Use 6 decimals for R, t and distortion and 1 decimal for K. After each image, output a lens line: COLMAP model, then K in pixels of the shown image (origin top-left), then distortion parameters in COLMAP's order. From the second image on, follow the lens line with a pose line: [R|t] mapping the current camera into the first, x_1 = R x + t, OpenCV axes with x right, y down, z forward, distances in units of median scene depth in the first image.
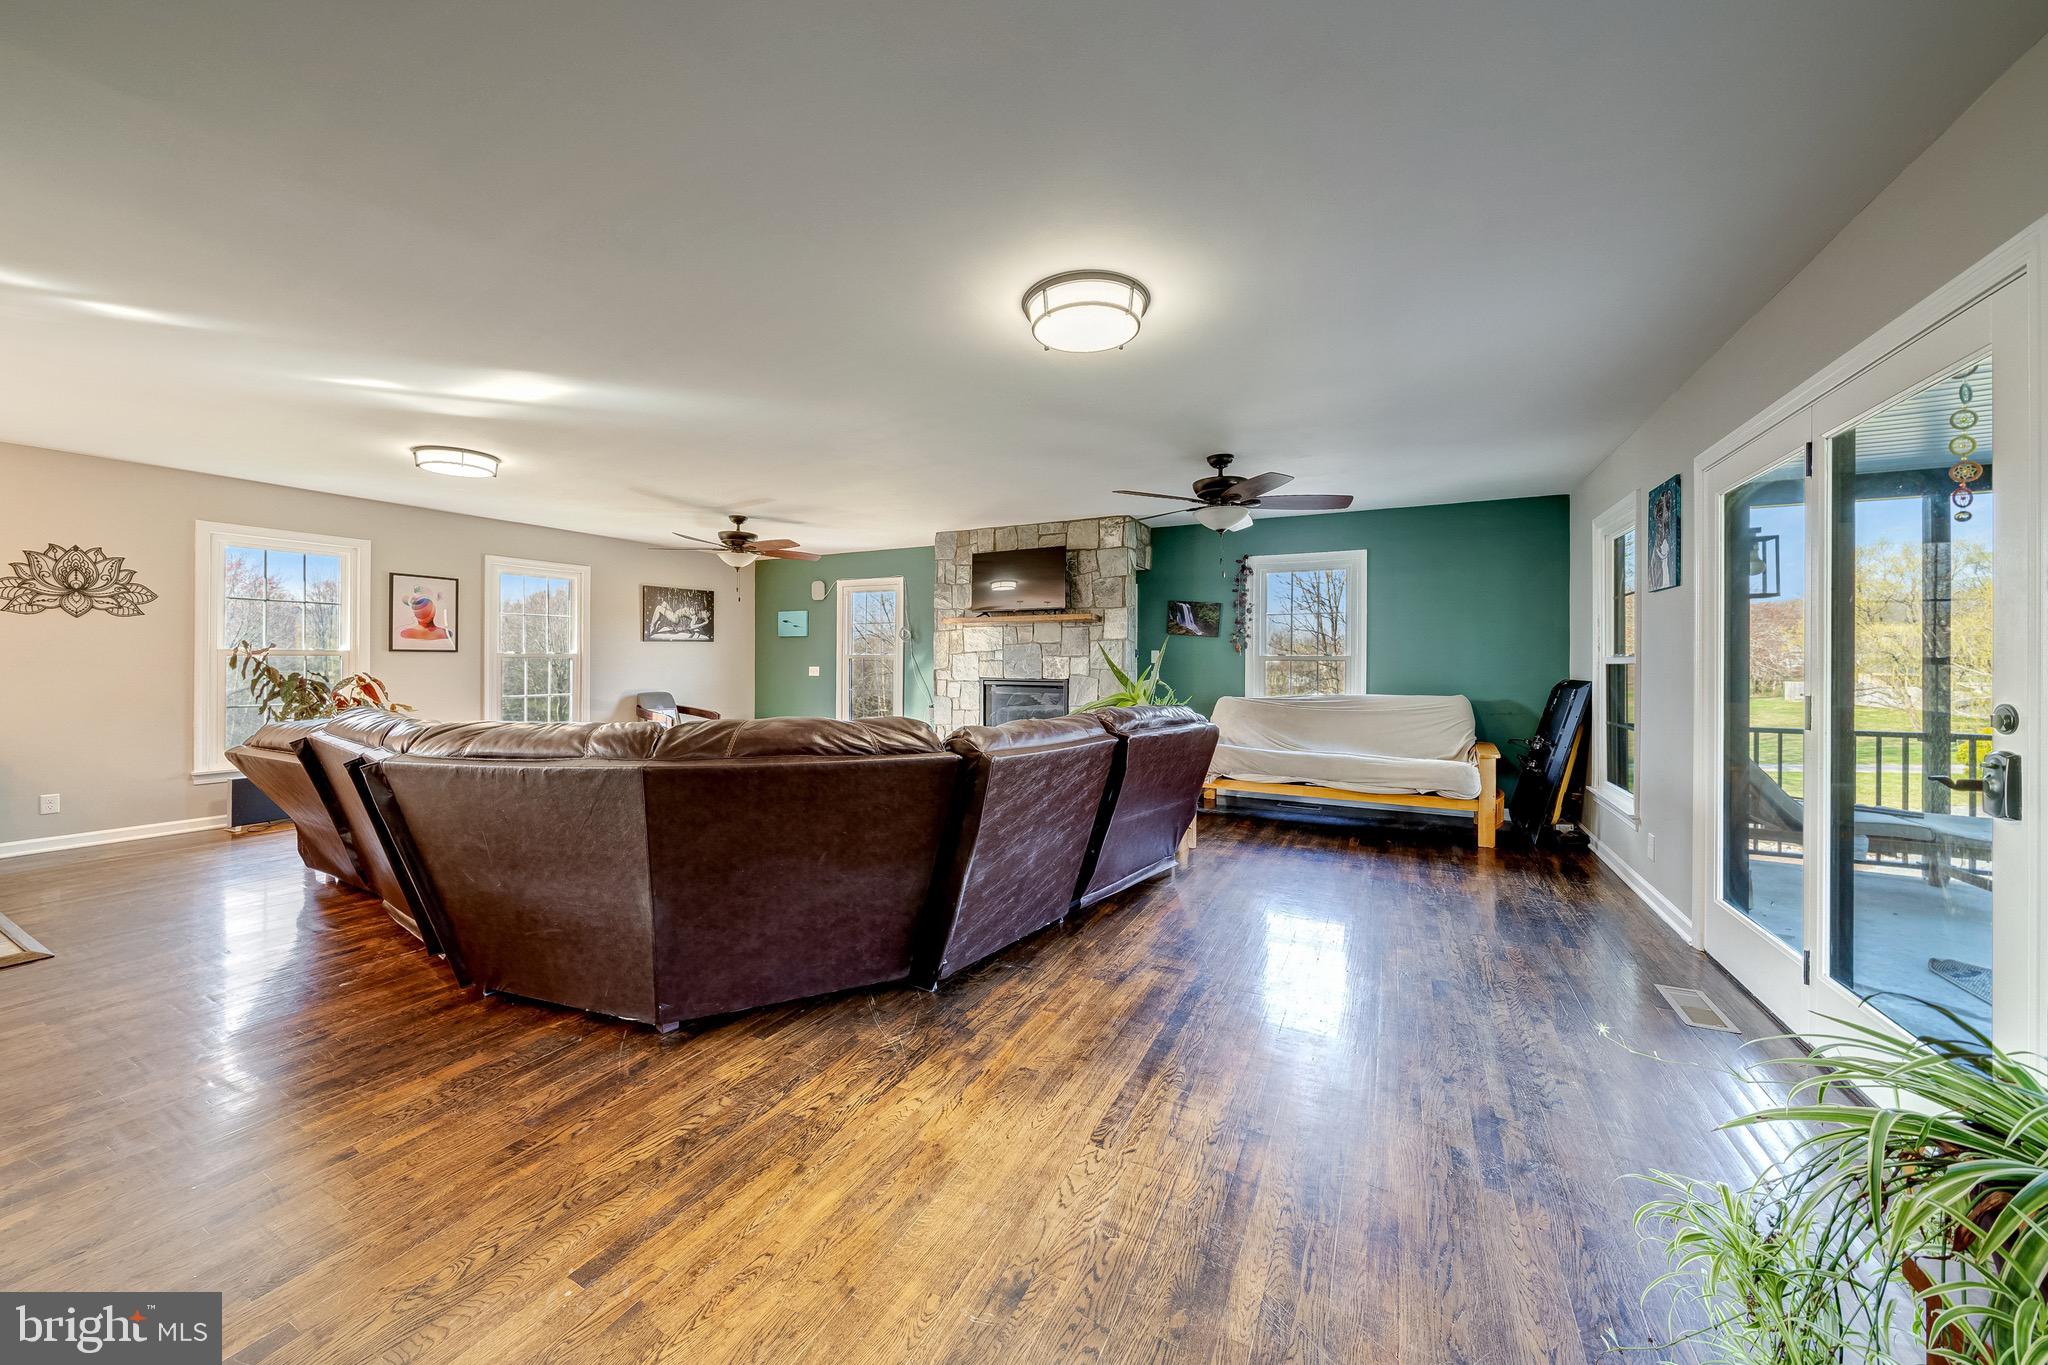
lens RADIAL K [[711.5, 0, 1009.3], [0, 711.5, 665.5], [0, 0, 1]] dist [-0.009165, 0.001542]
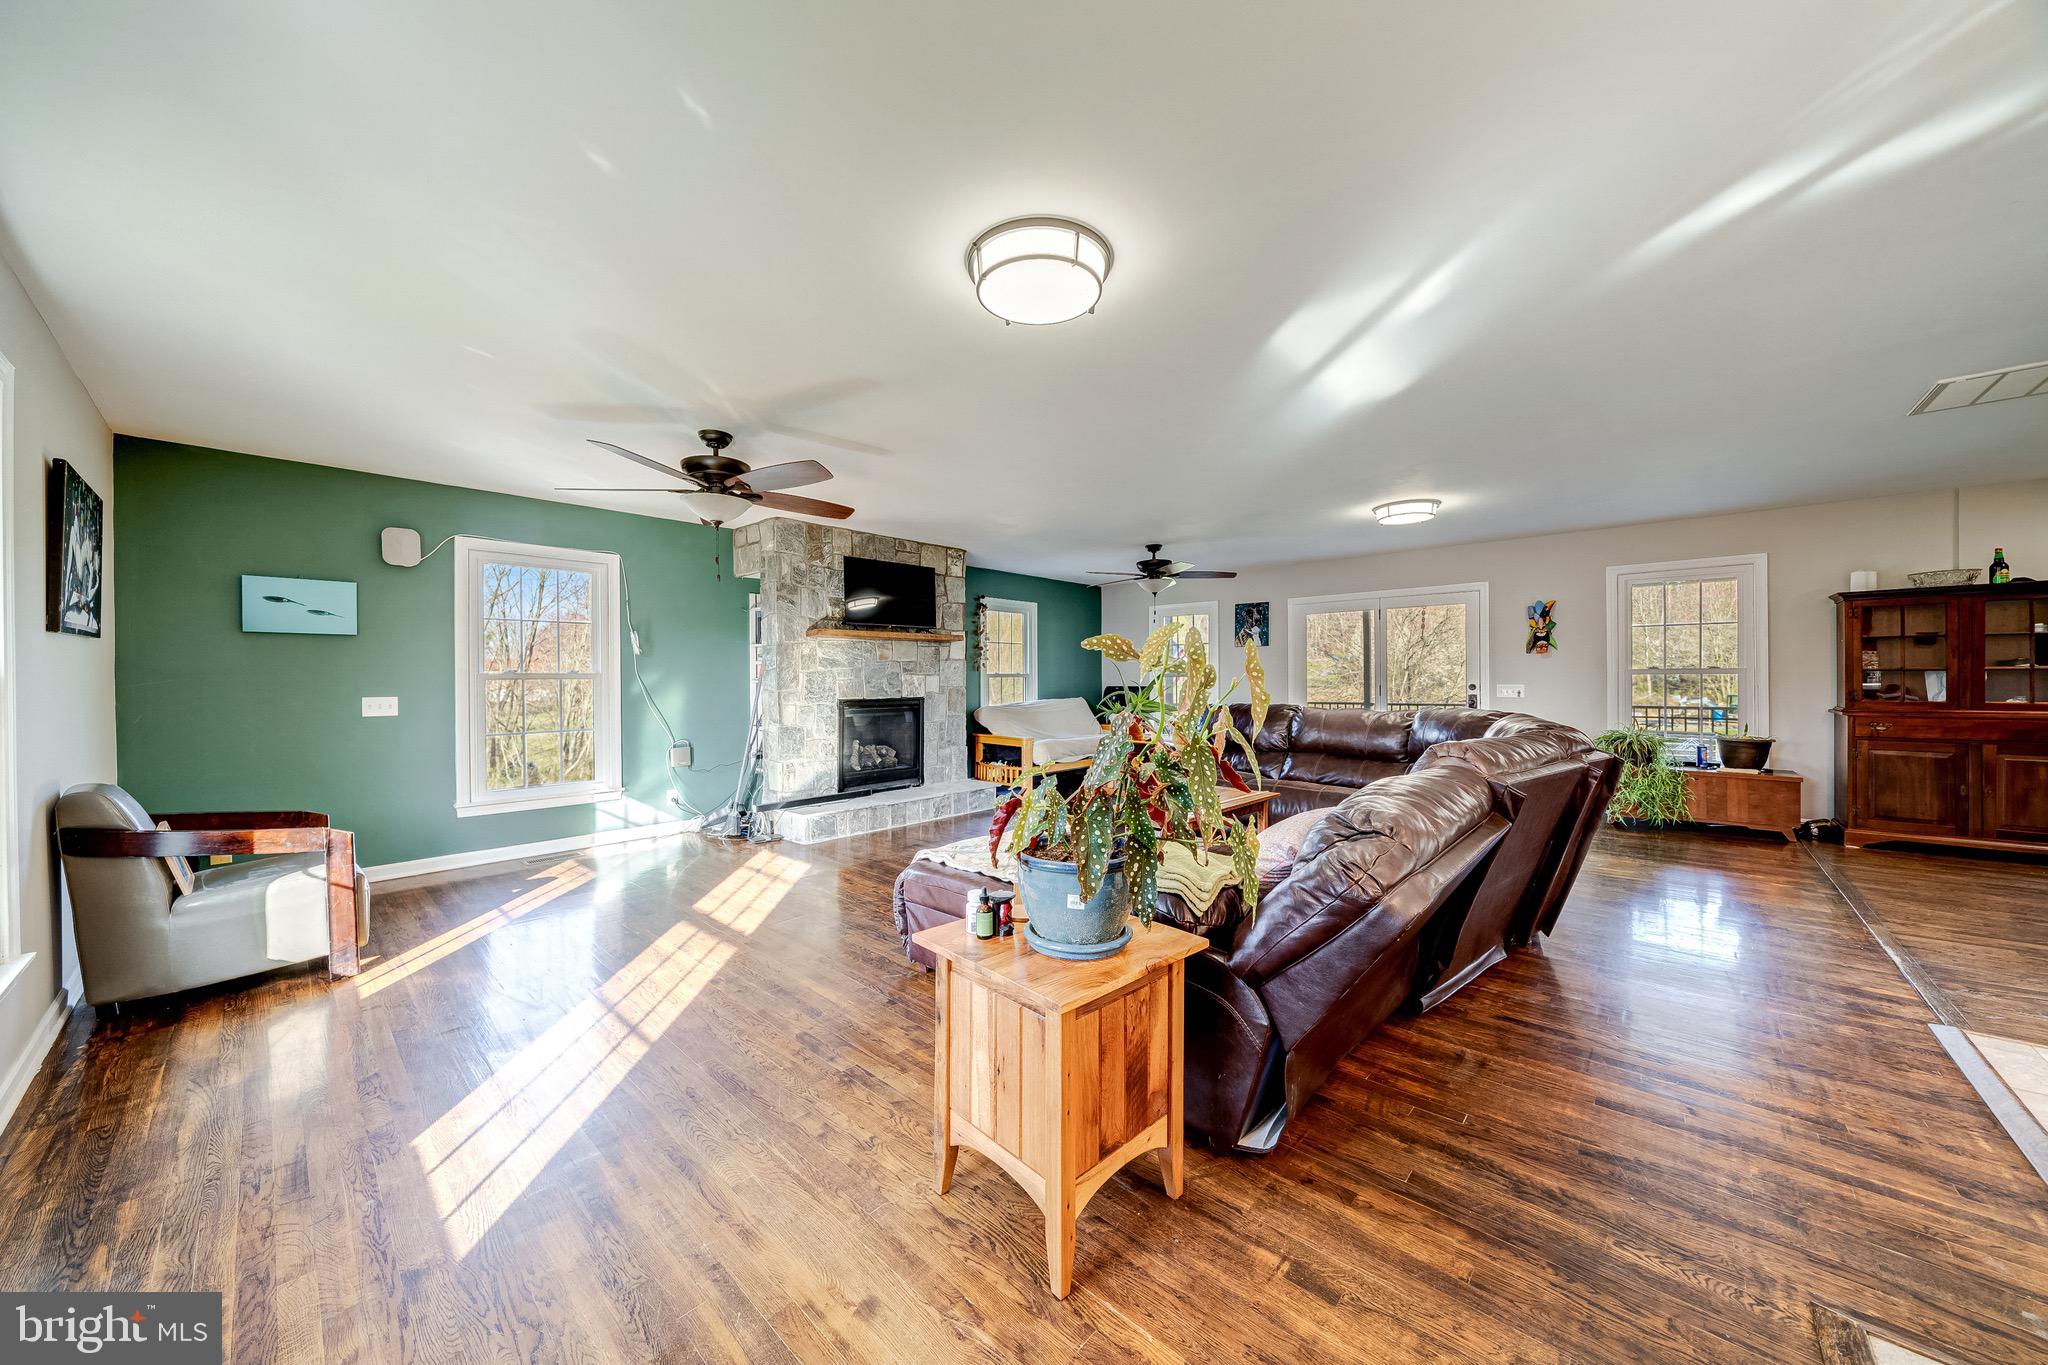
lens RADIAL K [[711.5, 0, 1011.2], [0, 711.5, 685.6], [0, 0, 1]] dist [-0.009165, 0.001542]
pose [[0.262499, -0.015583, 0.964806, -0.892575], [0.017321, 0.999785, 0.011436, -0.008063], [-0.964777, 0.013709, 0.262712, 0.635356]]
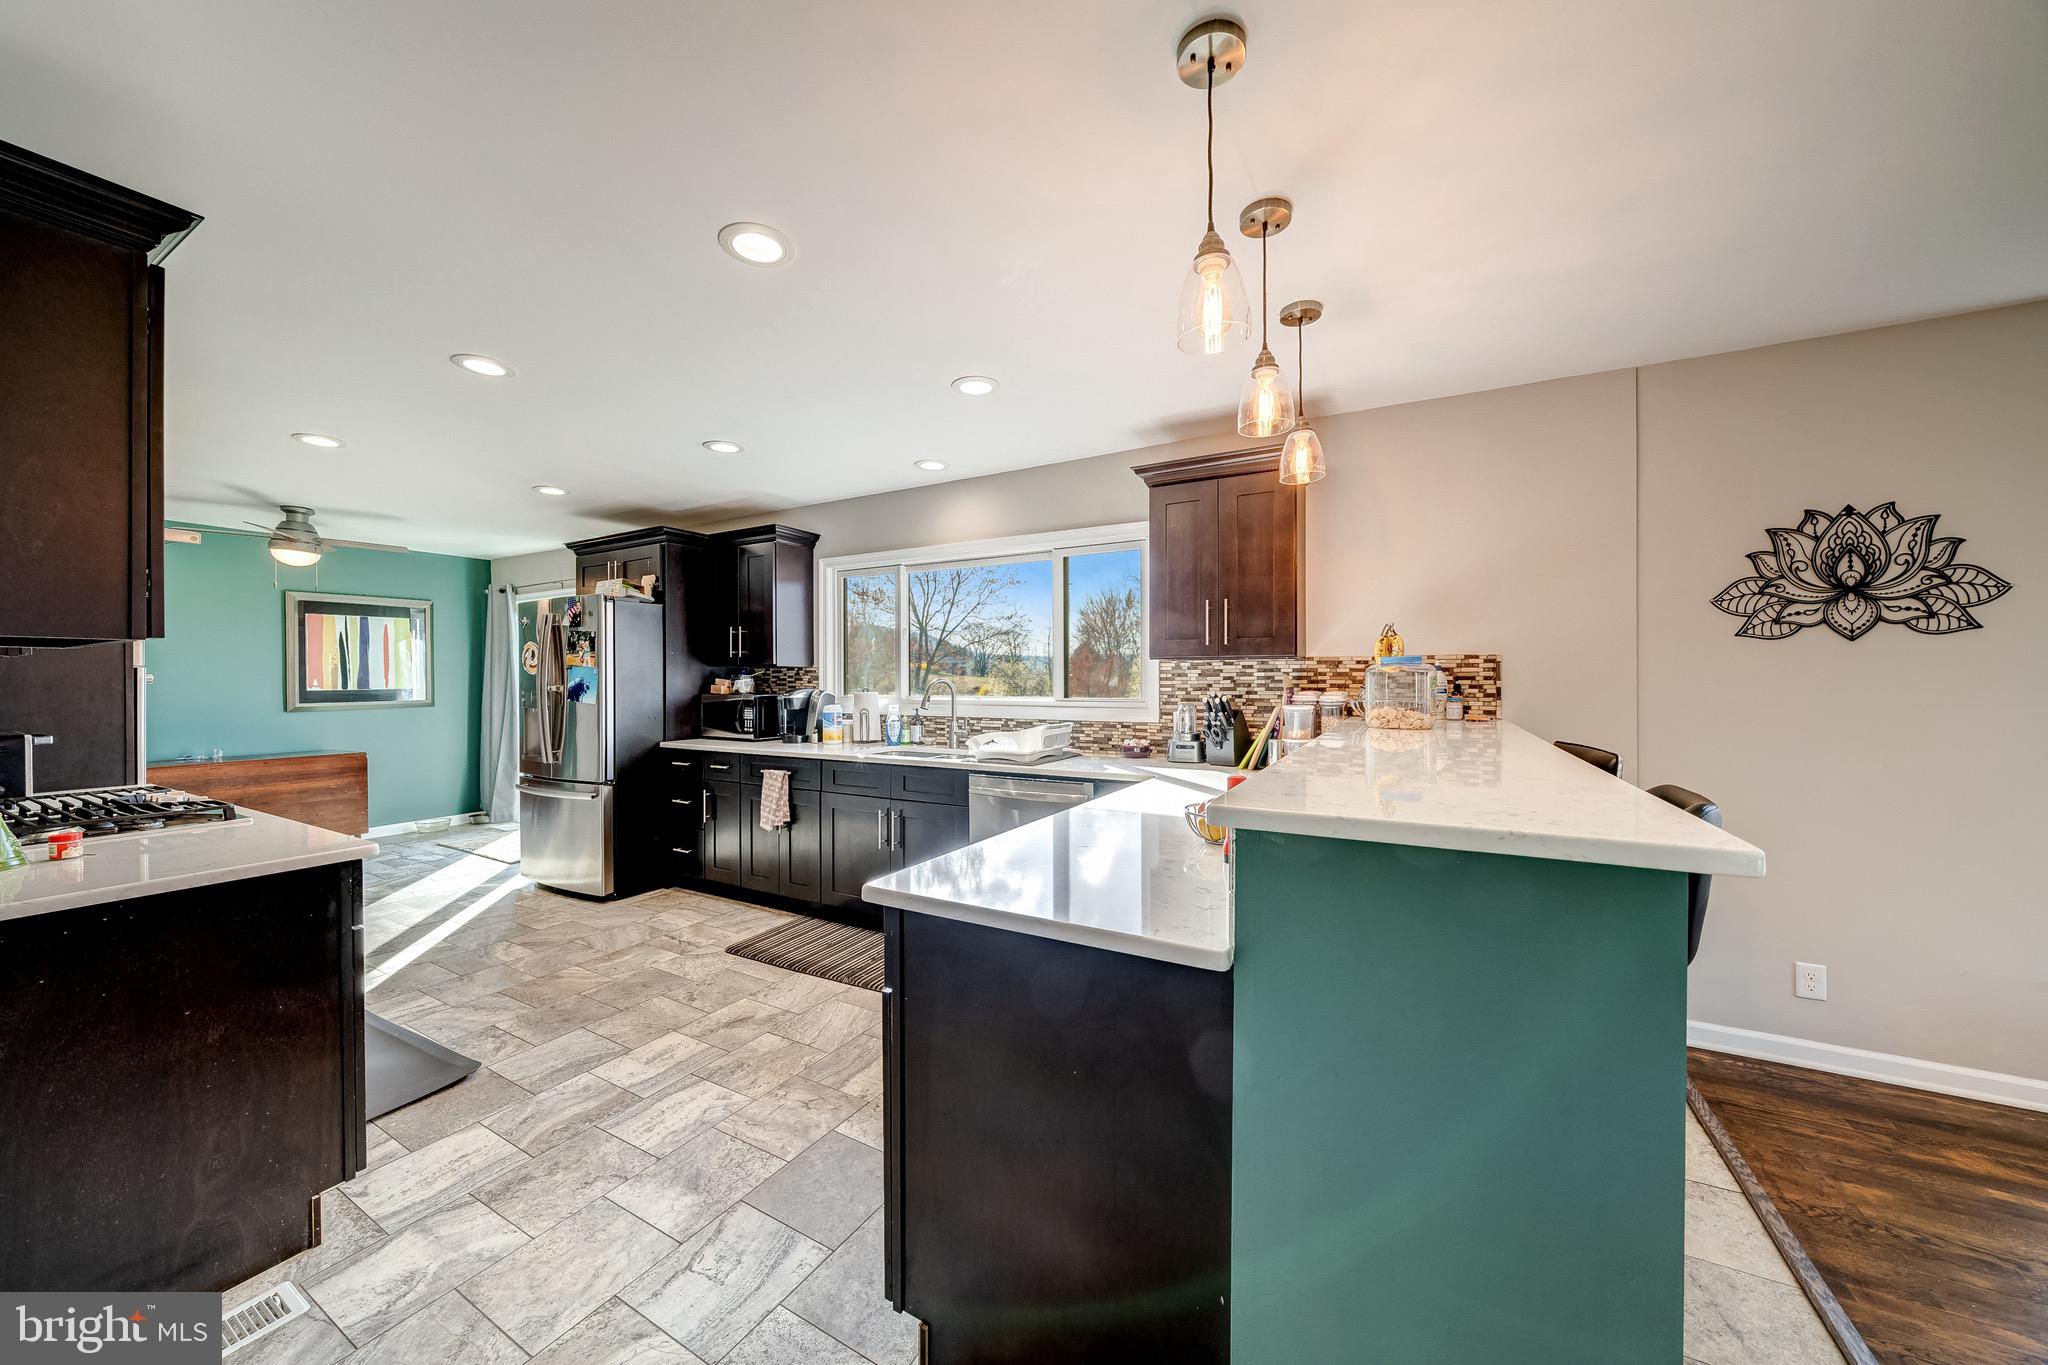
lens RADIAL K [[711.5, 0, 1035.5], [0, 711.5, 678.5], [0, 0, 1]] dist [-0.009165, 0.001542]
pose [[0.006126, -0.008155, -0.999948, -0.576982], [-0.001985, 0.999965, -0.008167, -0.026331], [0.999979, 0.002035, 0.006109, 0.283442]]
